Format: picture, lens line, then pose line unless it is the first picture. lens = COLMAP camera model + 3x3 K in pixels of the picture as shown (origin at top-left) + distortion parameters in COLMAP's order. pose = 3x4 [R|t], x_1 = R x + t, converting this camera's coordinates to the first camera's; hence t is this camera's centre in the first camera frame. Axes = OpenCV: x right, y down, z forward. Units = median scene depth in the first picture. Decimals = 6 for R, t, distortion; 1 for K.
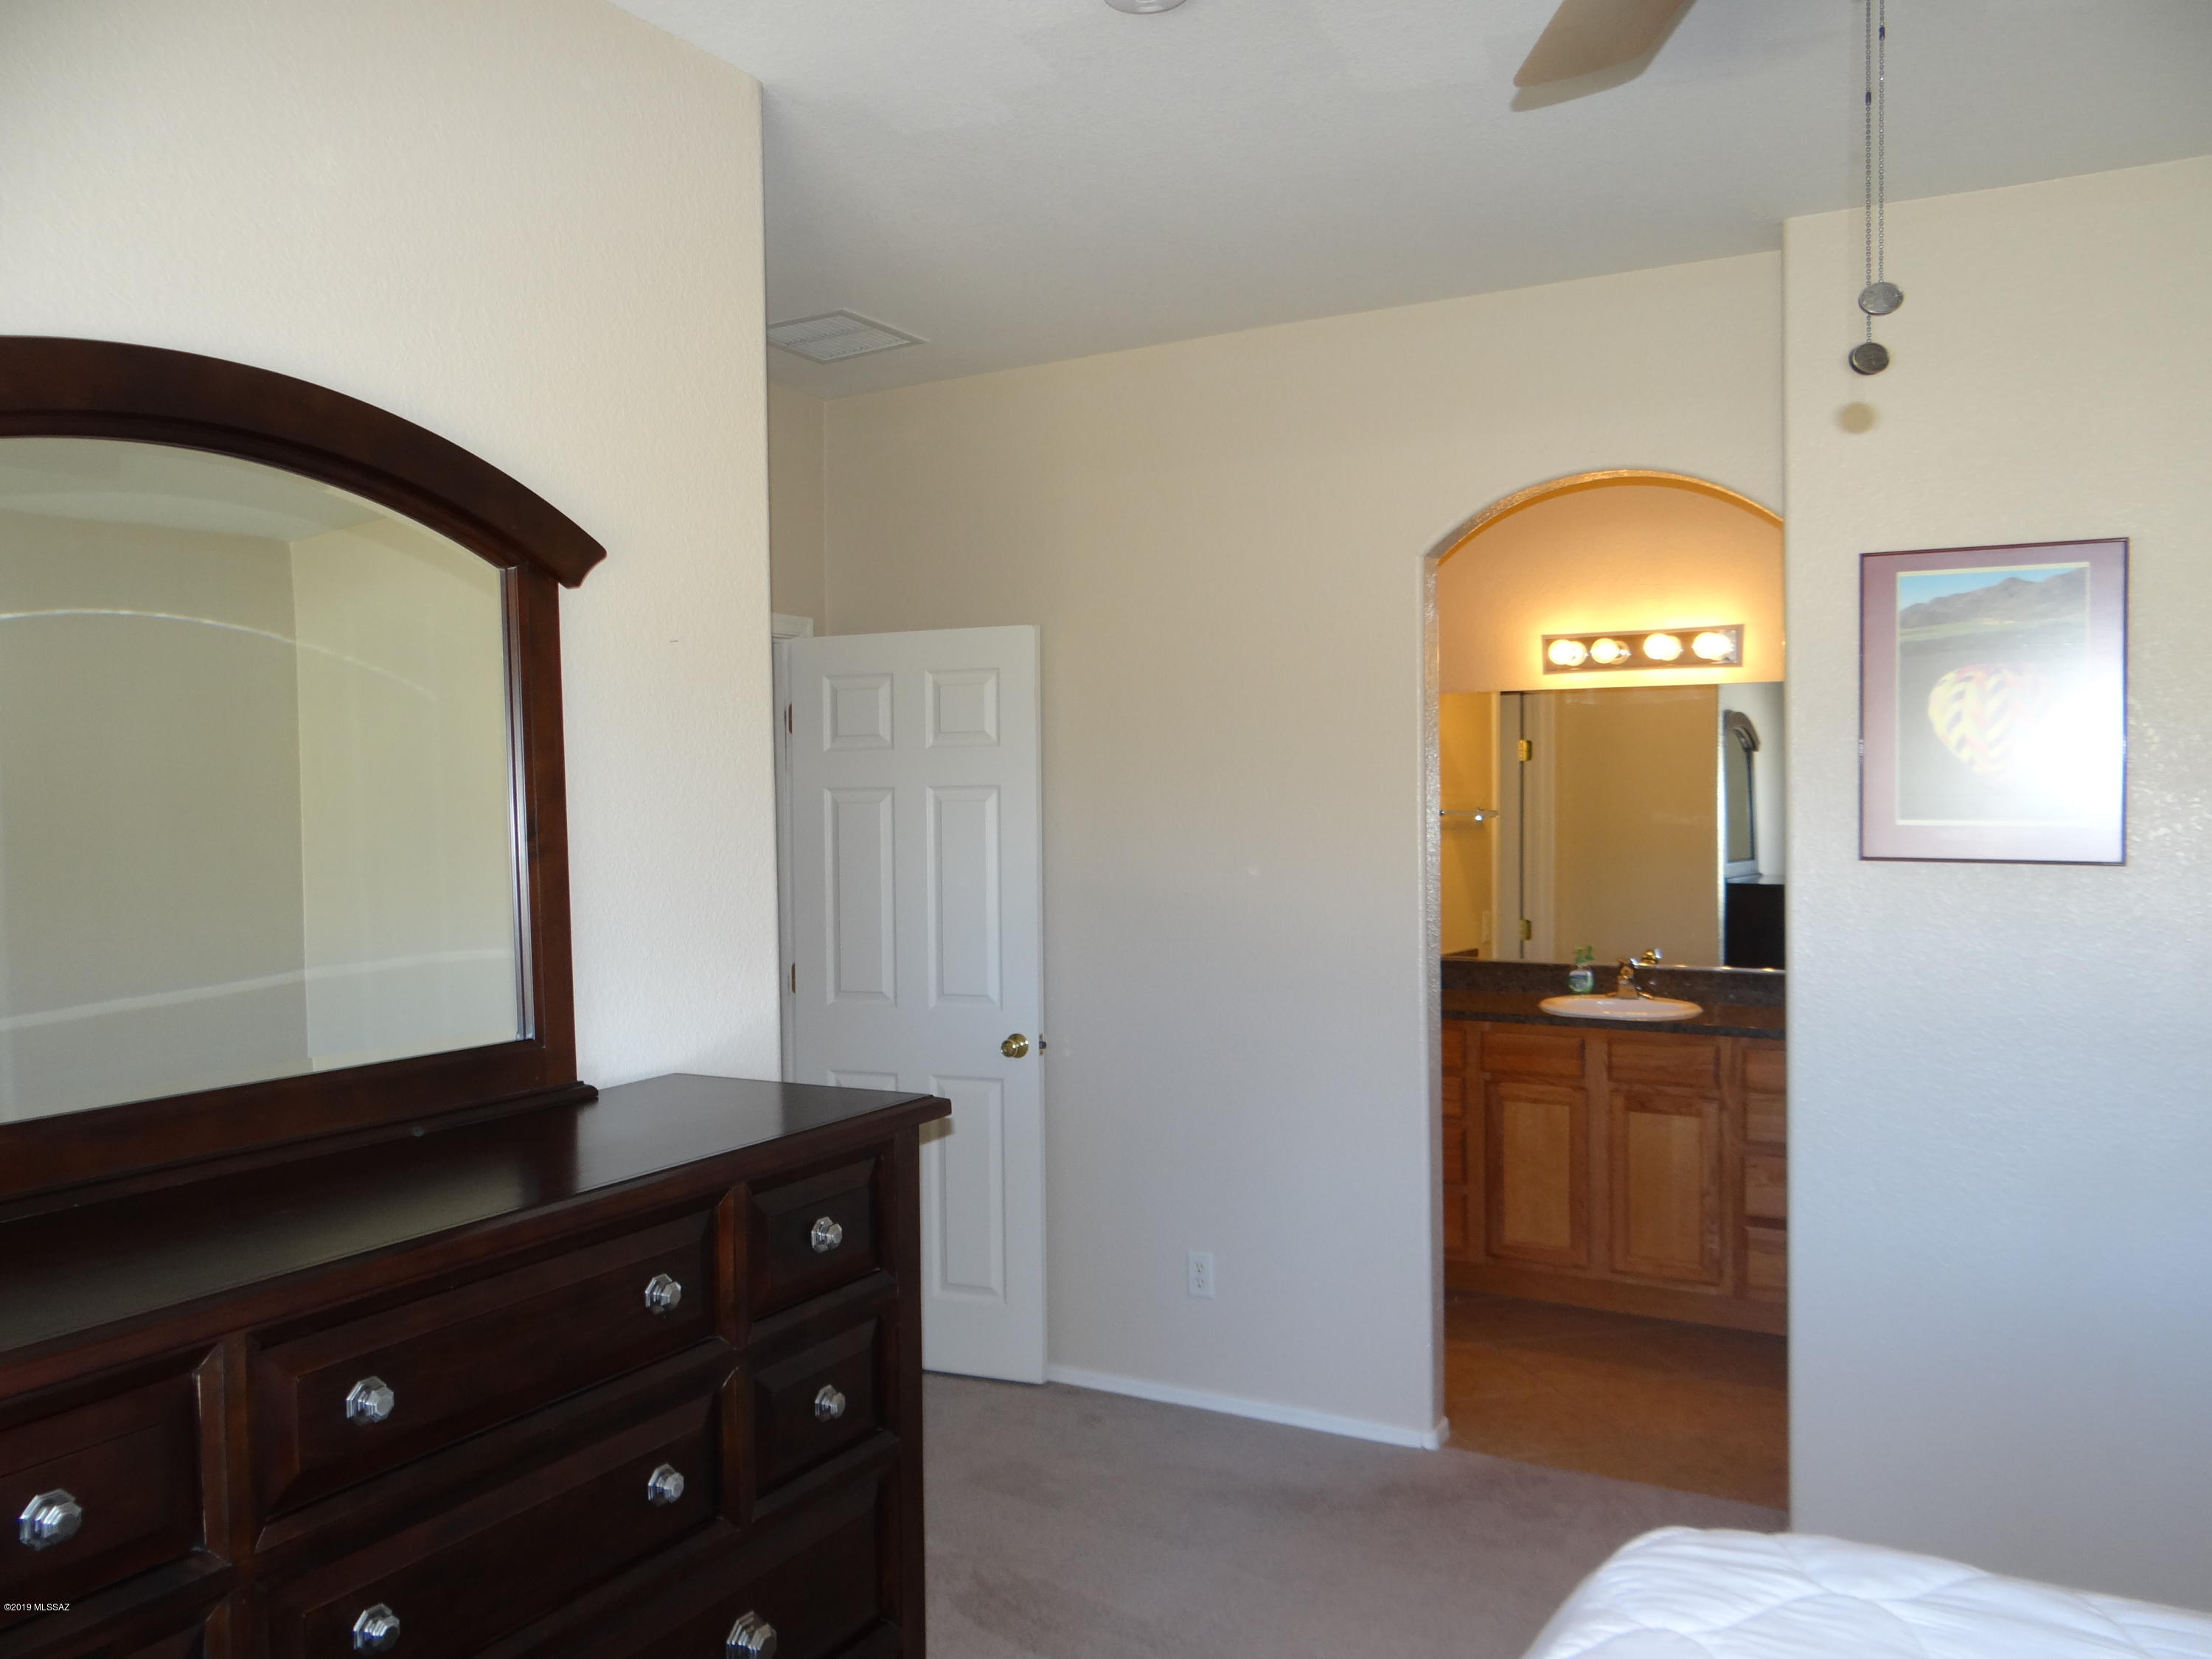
lens RADIAL K [[1758.1, 0, 1097.7], [0, 1758.1, 803.2], [0, 0, 1]] dist [-0.001639, -0.000761]
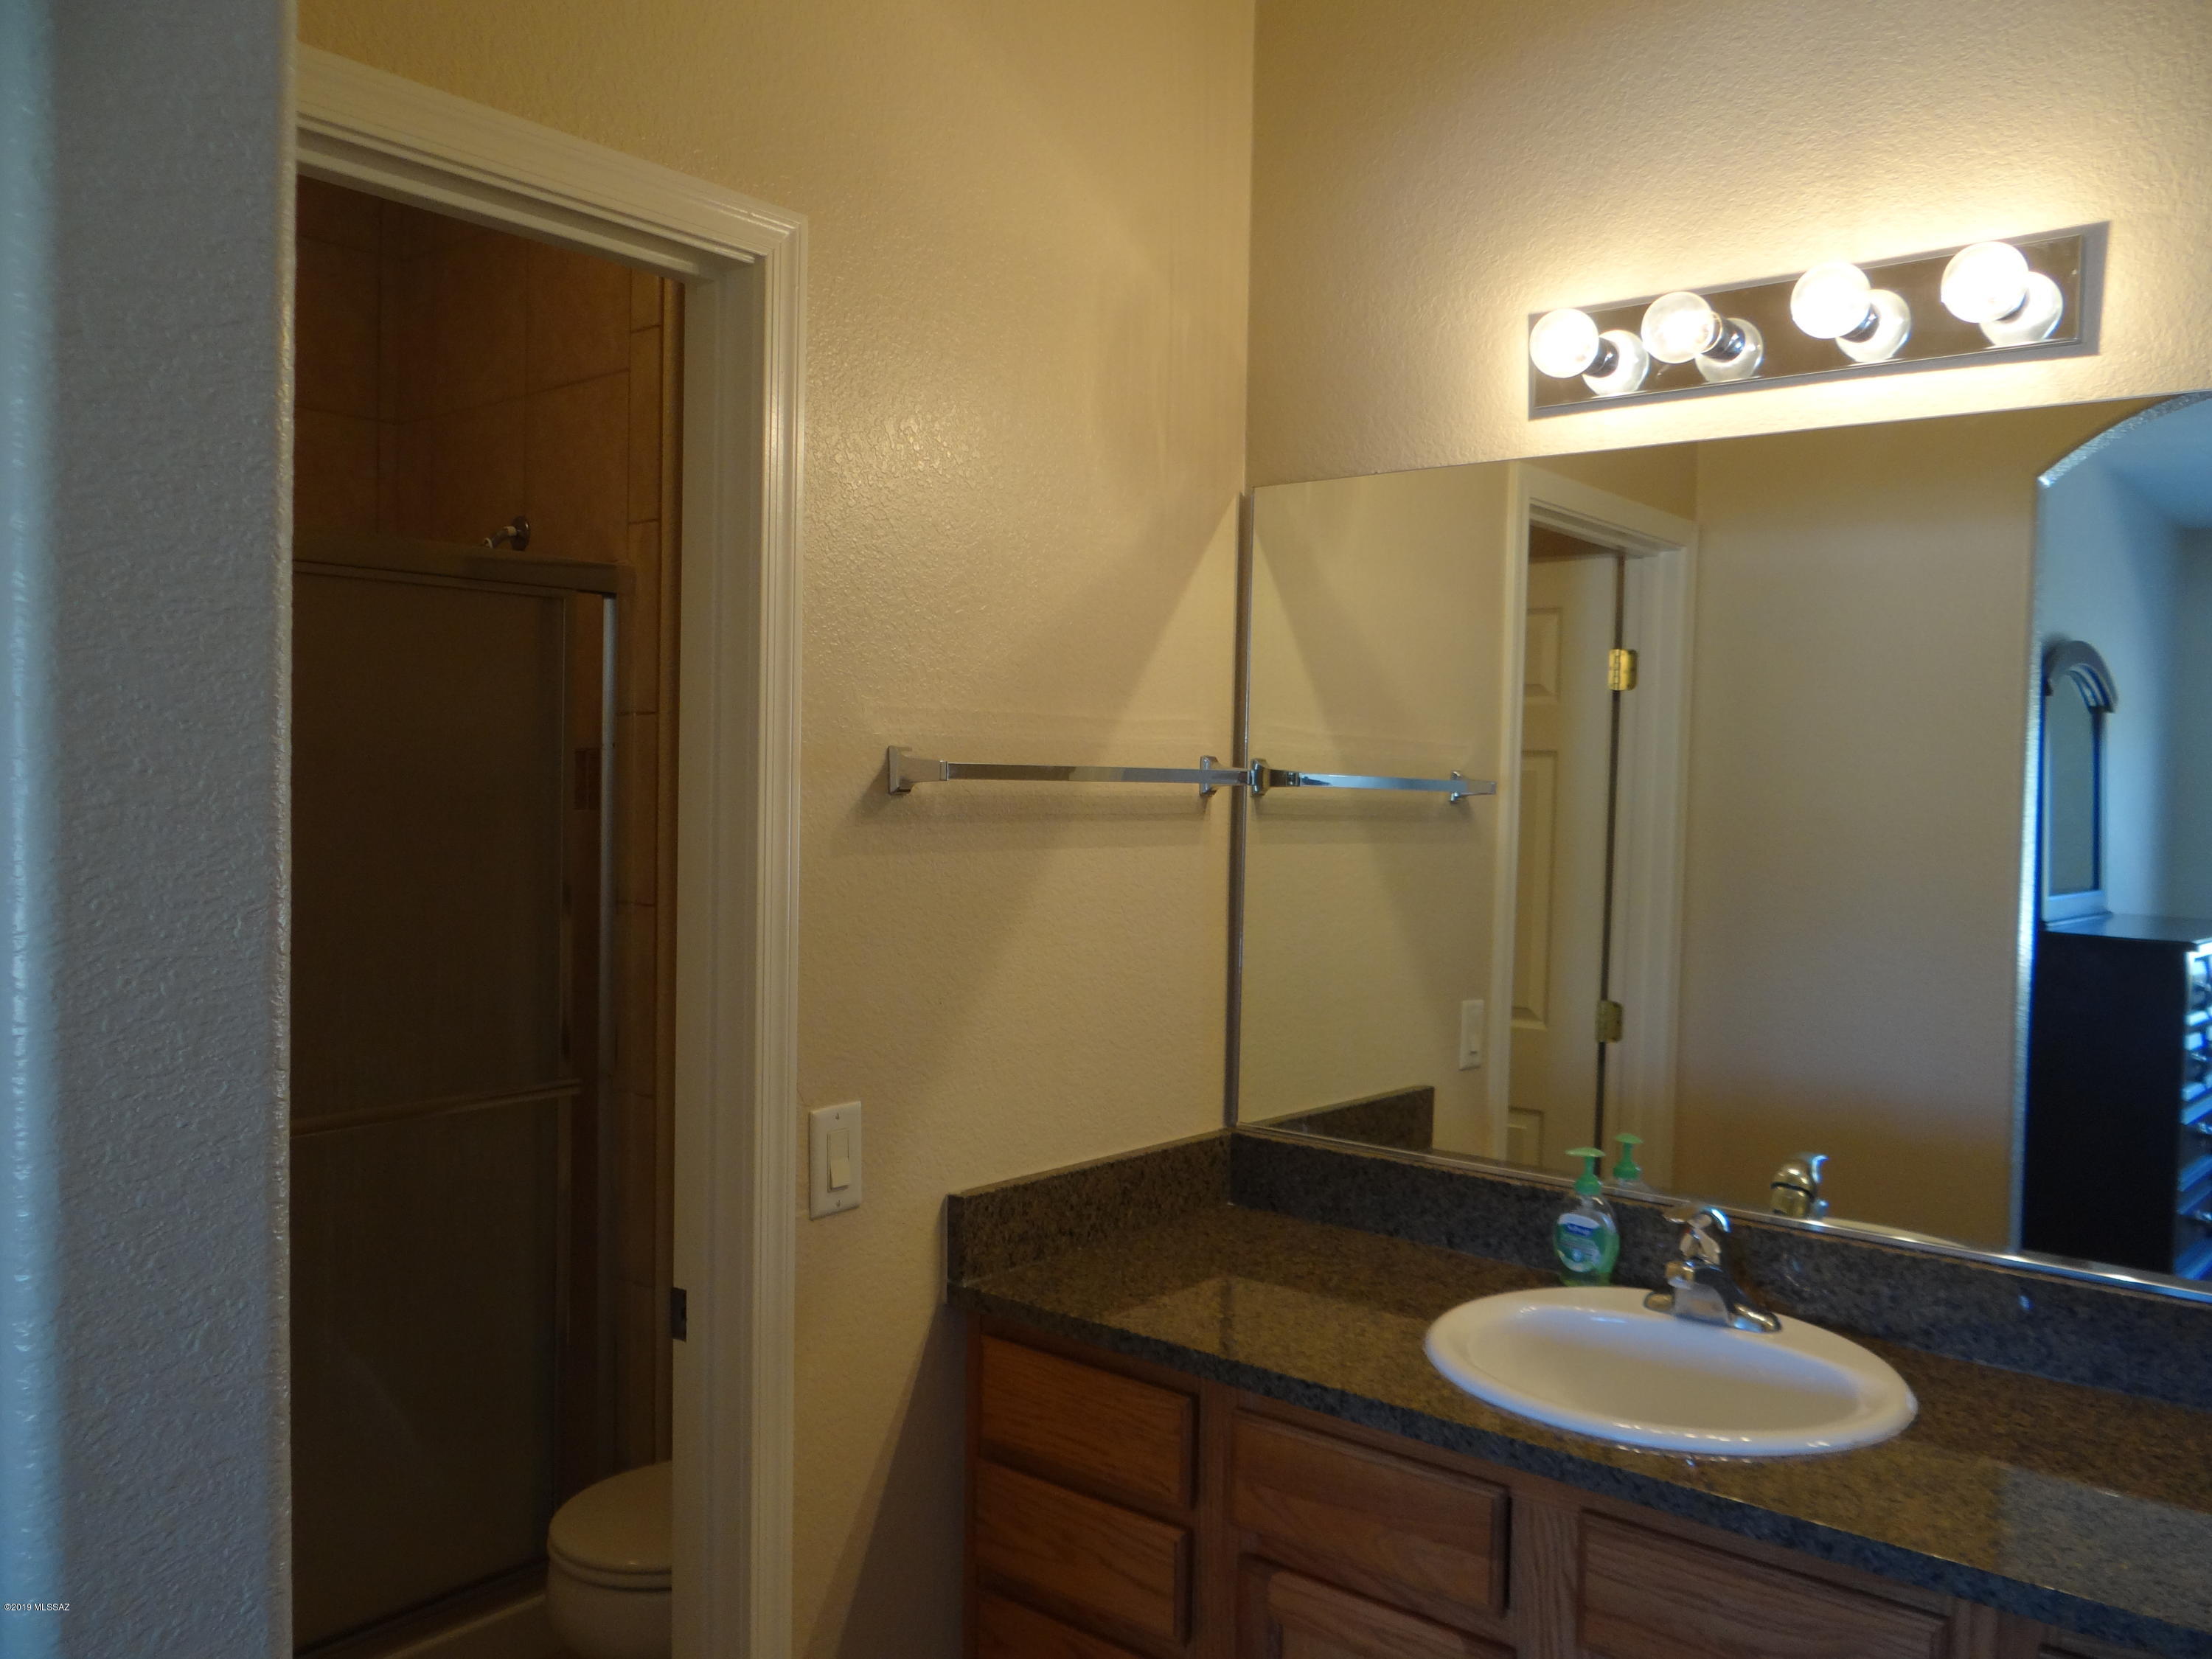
lens RADIAL K [[1749.5, 0, 1095.3], [0, 1749.5, 807.0], [0, 0, 1]] dist [-0.012474, -0.002275]
pose [[0.985893, 0.022400, -0.165869, 0.243928], [-0.020409, 0.999698, 0.013700, 0.007969], [0.166126, -0.010121, 0.986053, 0.656450]]
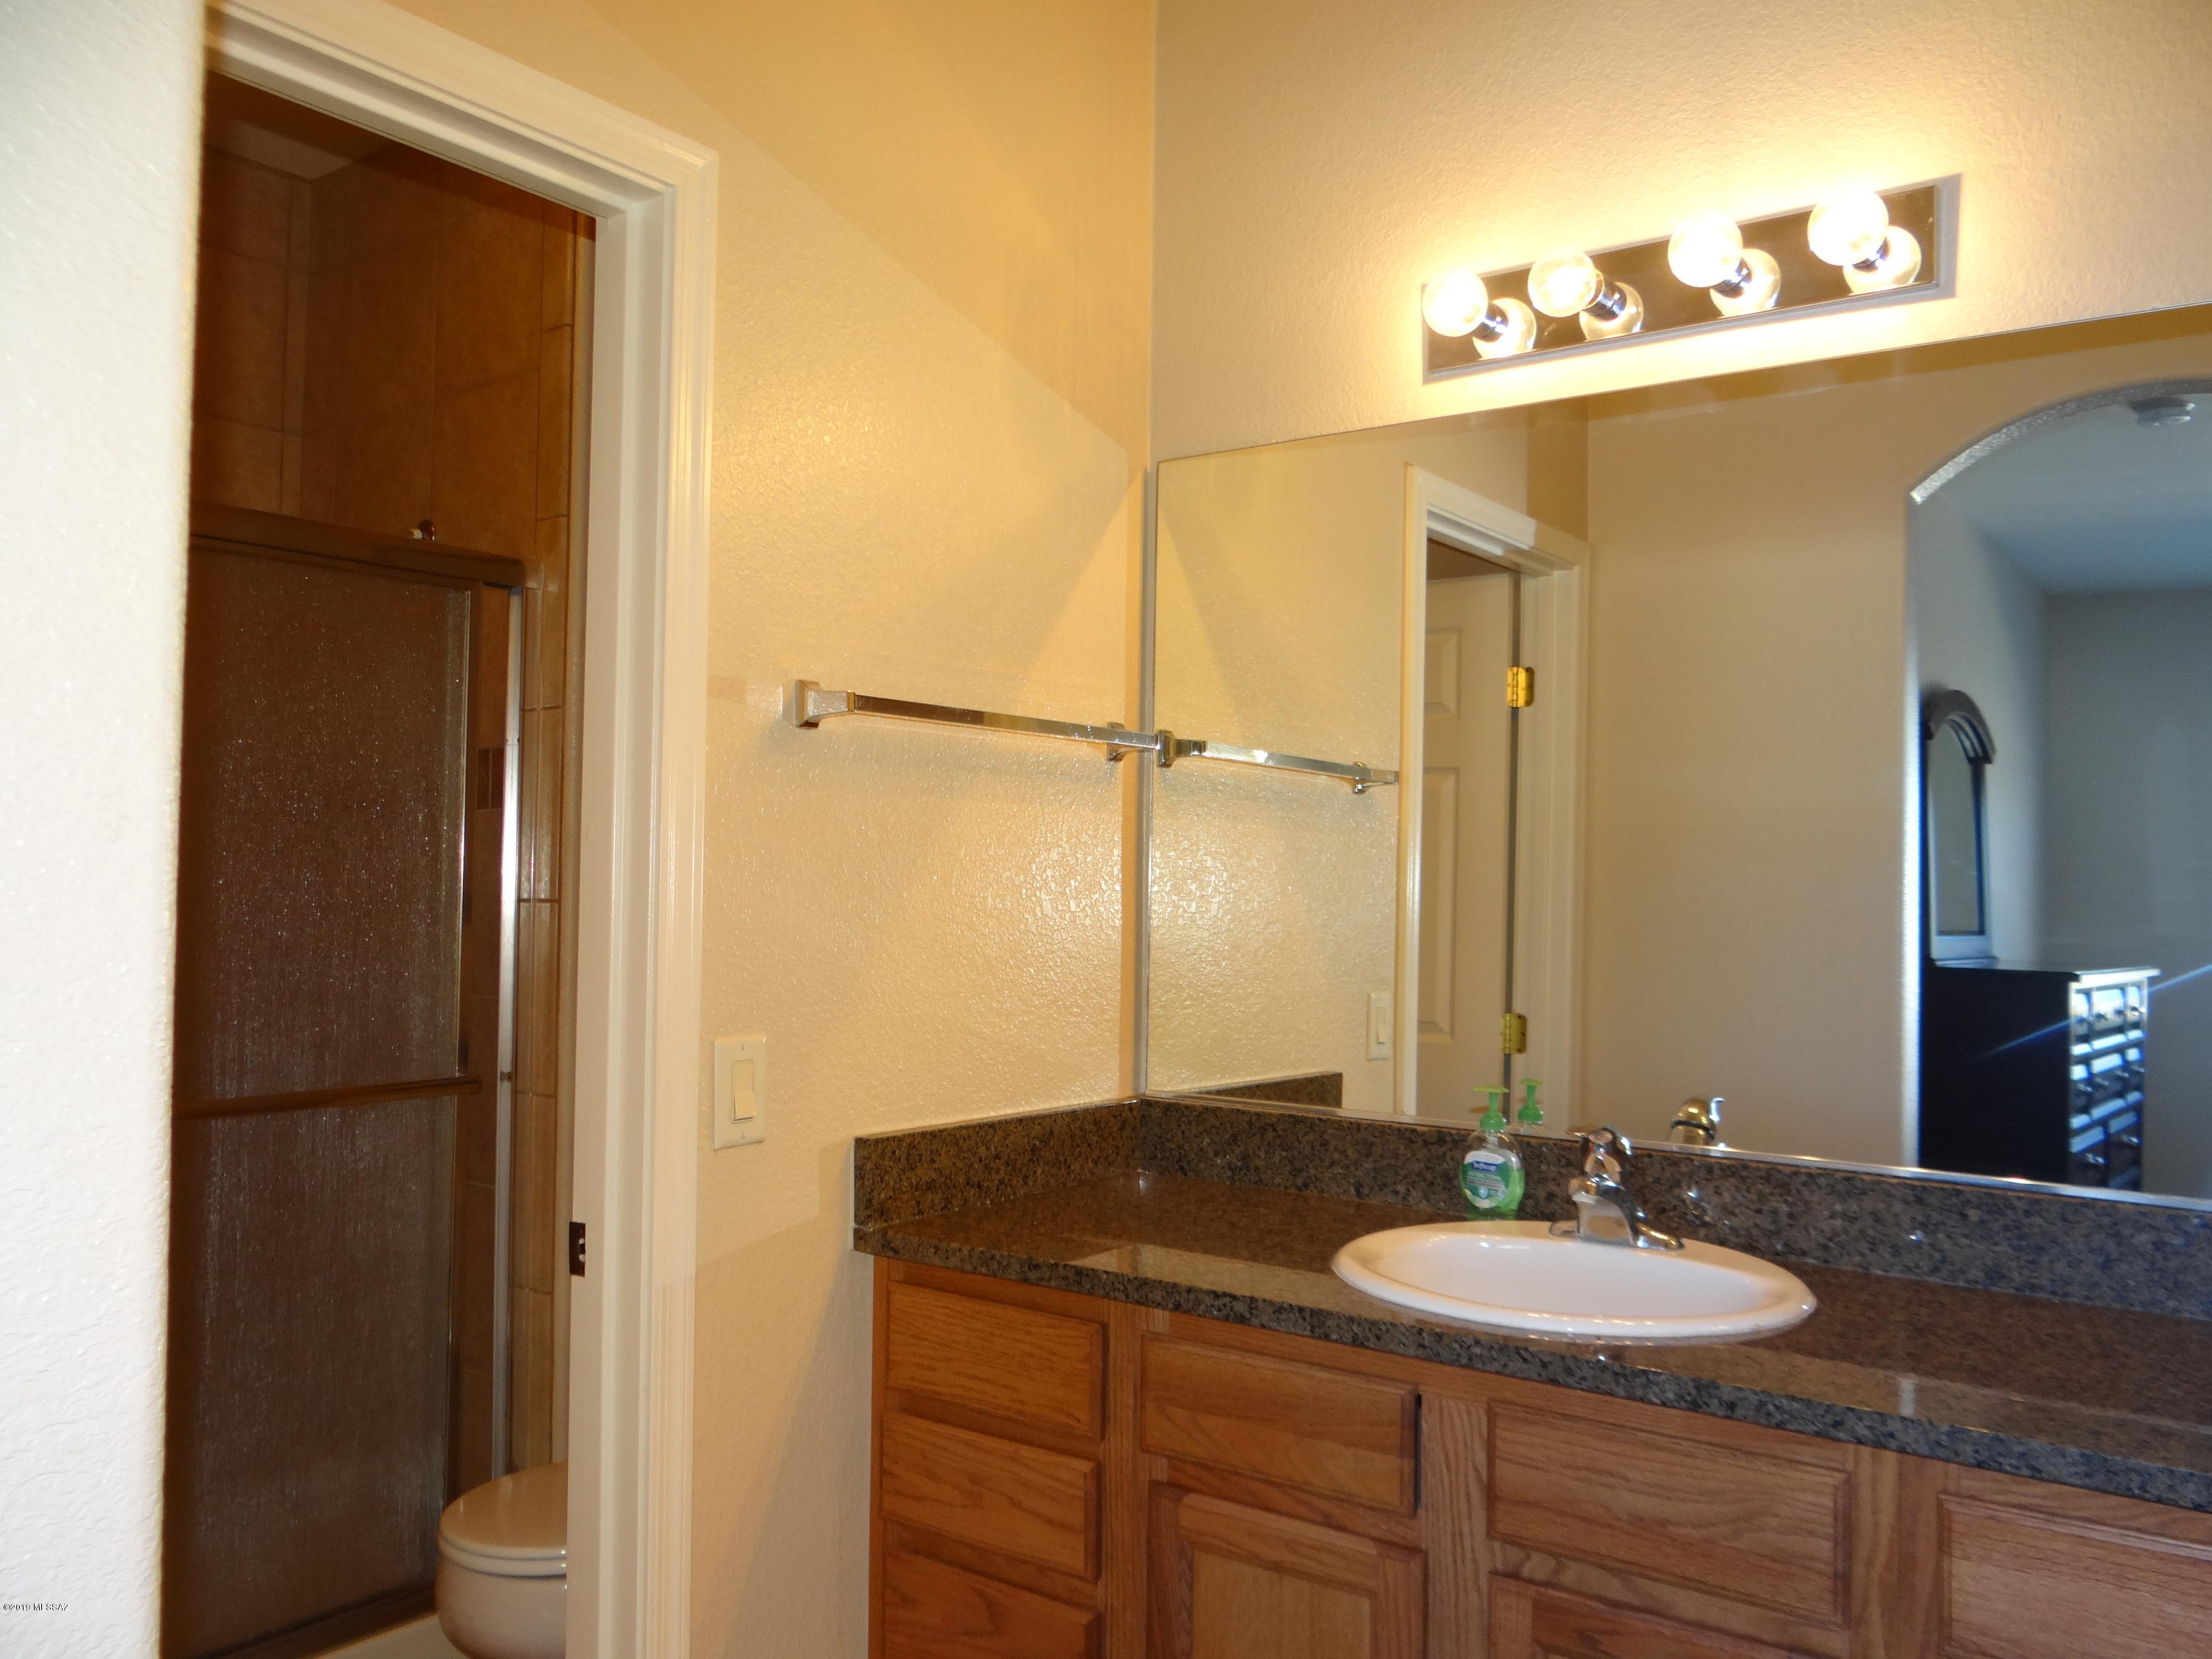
lens RADIAL K [[1745.4, 0, 1098.0], [0, 1745.4, 807.4], [0, 0, 1]] dist [-0.009041, -0.007030]
pose [[0.993259, 0.010387, -0.115452, 0.245850], [-0.015960, 0.998746, -0.047445, 0.044109], [0.114815, 0.048967, 0.992179, 0.655002]]
